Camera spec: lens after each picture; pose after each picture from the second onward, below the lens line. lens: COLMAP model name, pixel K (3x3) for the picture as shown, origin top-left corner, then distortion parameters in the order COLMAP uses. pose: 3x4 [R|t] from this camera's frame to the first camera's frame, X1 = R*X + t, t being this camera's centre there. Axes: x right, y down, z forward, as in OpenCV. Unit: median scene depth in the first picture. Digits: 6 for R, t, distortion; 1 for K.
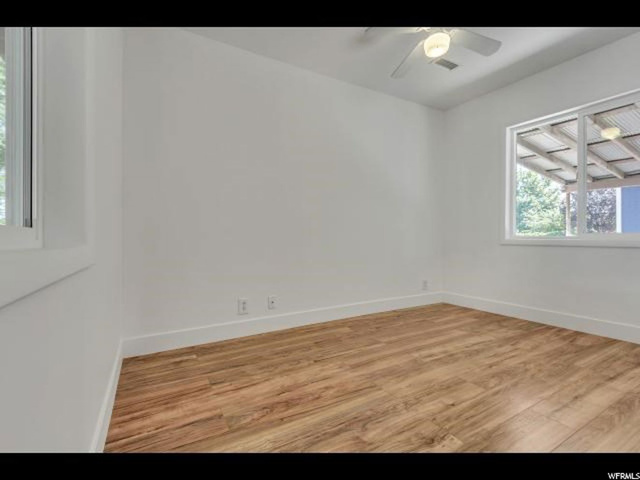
lens RADIAL K [[295.2, 0, 318.6], [0, 295.2, 237.6], [0, 0, 1]] dist [0.000157, -0.000157]
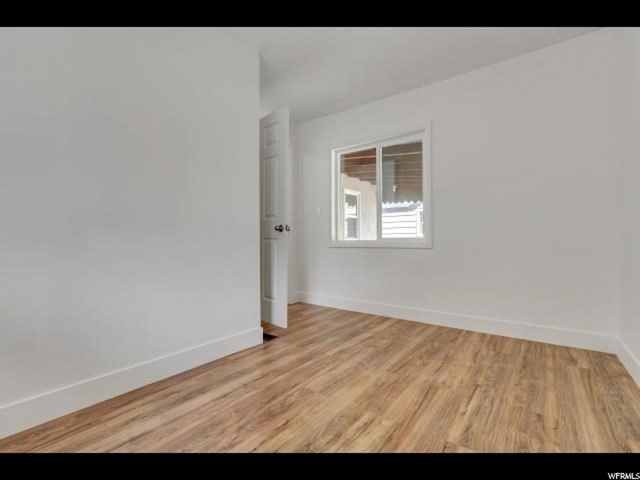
lens RADIAL K [[295.2, 0, 318.6], [0, 295.2, 237.6], [0, 0, 1]] dist [0.000157, -0.000157]
pose [[-0.918916, 0.004096, -0.394432, 0.863819], [0.006396, 0.999969, -0.004516, -0.009948], [0.394401, -0.006673, -0.918914, 1.849387]]
